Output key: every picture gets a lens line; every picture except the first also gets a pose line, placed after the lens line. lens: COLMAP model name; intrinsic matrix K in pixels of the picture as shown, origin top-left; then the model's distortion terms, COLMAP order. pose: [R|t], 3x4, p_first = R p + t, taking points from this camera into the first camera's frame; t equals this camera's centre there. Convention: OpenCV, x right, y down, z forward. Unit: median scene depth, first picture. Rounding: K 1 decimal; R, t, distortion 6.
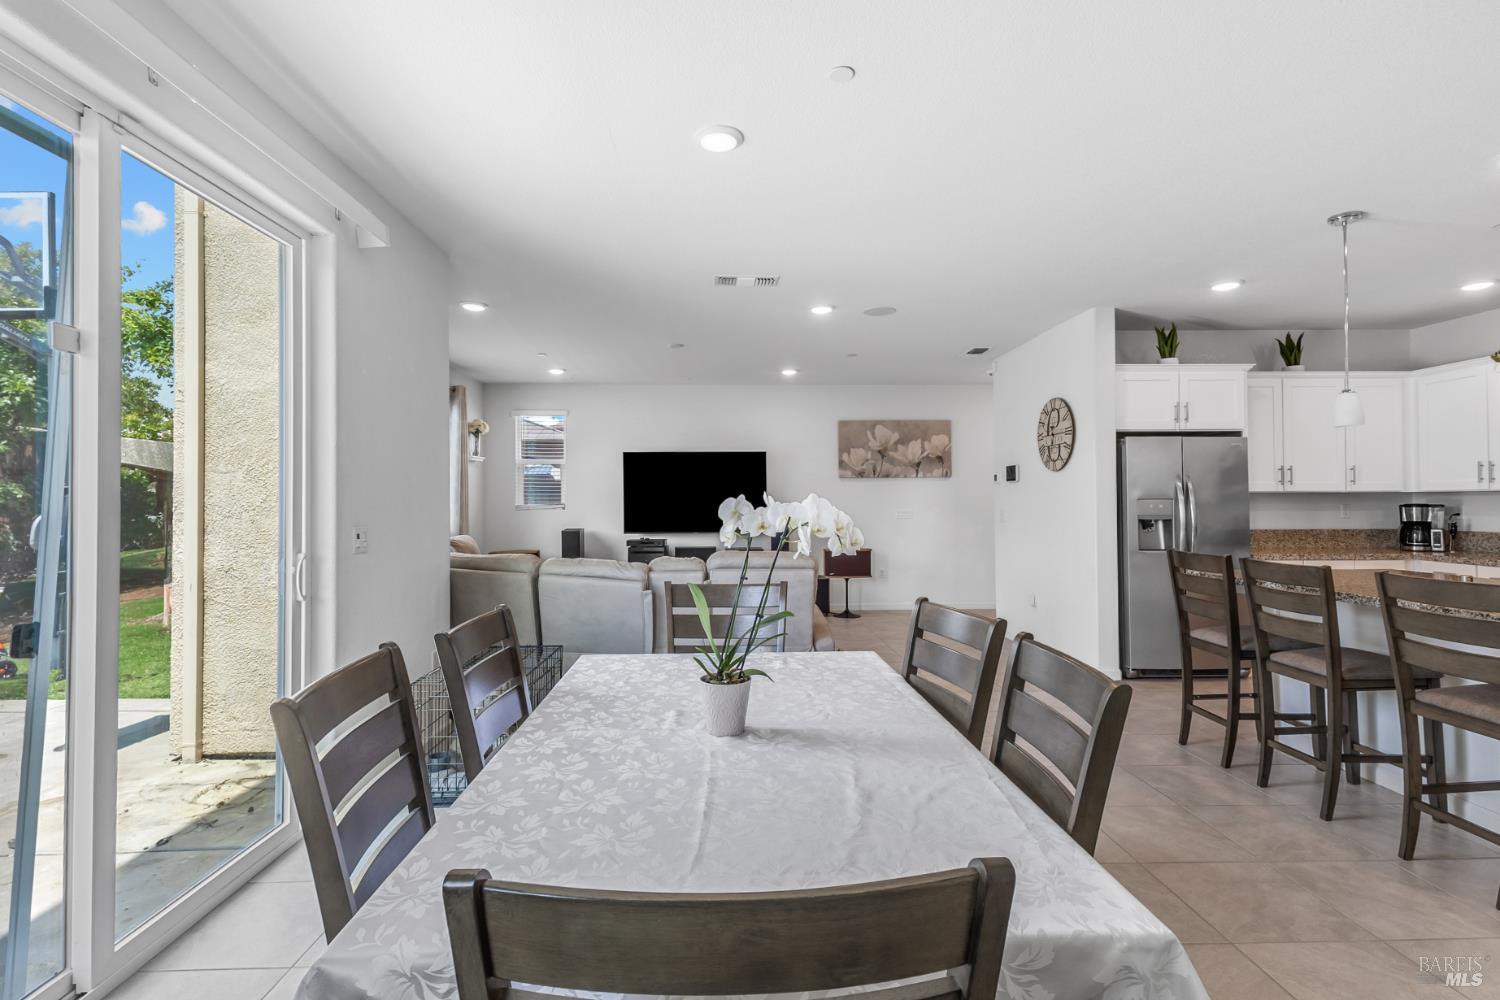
lens RADIAL K [[698.4, 0, 741.3], [0, 698.4, 488.5], [0, 0, 1]] dist [0.018914, -0.004641]
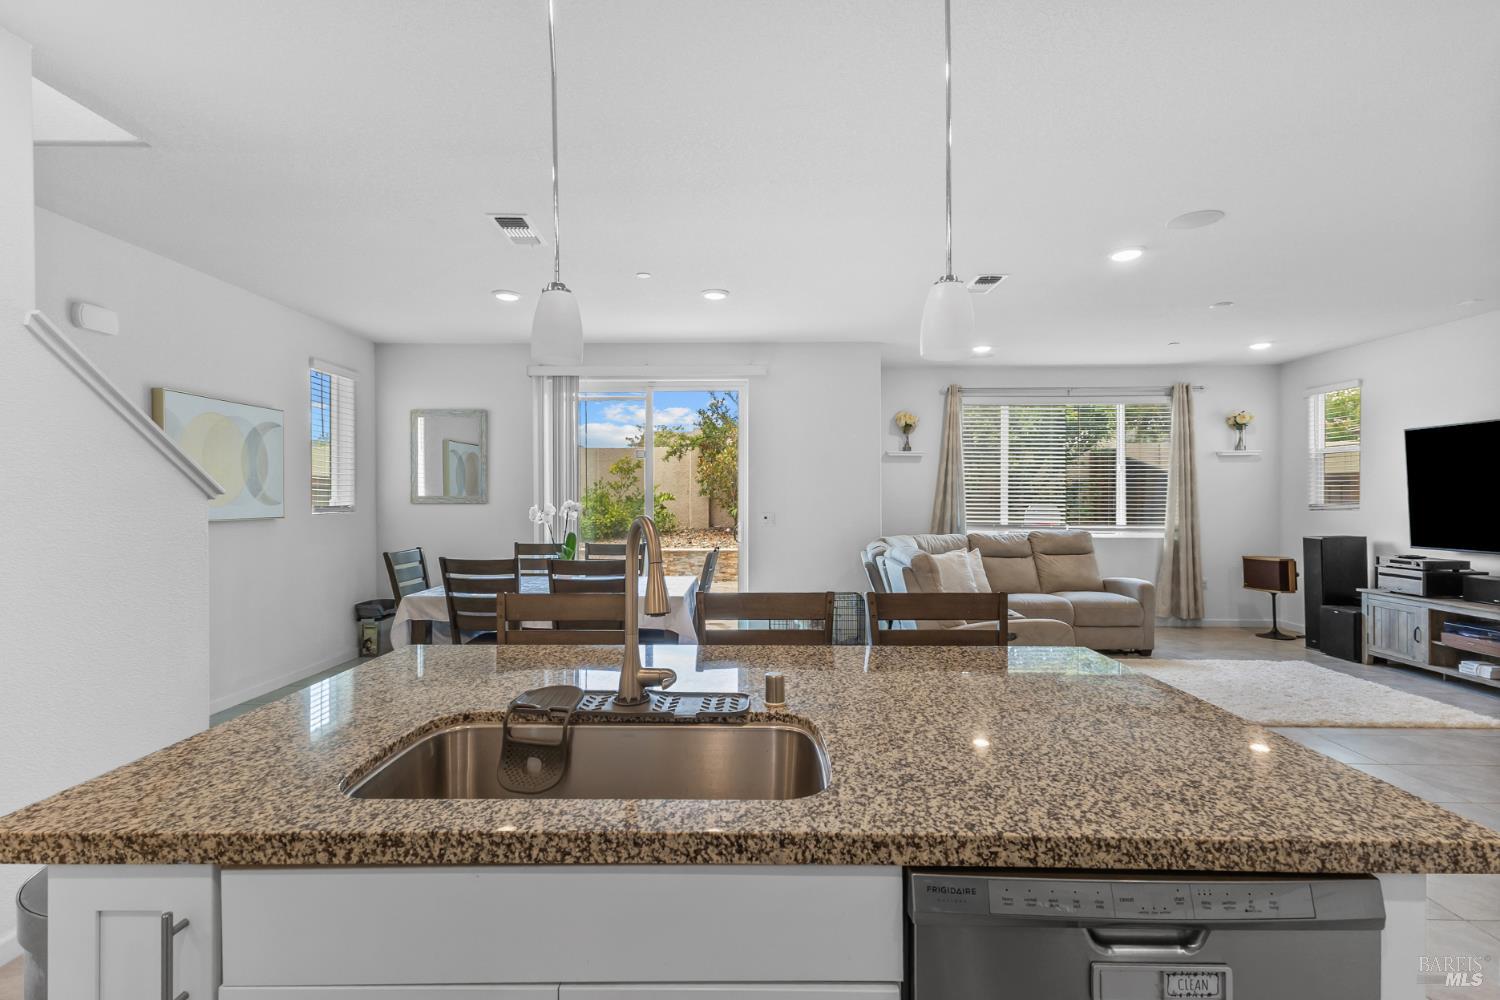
lens RADIAL K [[710.9, 0, 741.2], [0, 710.9, 503.2], [0, 0, 1]] dist [0.021149, -0.003079]
pose [[-0.046524, 0.012350, -0.998841, 0.845388], [0.018179, 0.999768, 0.011515, -0.000244], [0.998752, -0.017622, -0.046738, 0.562746]]
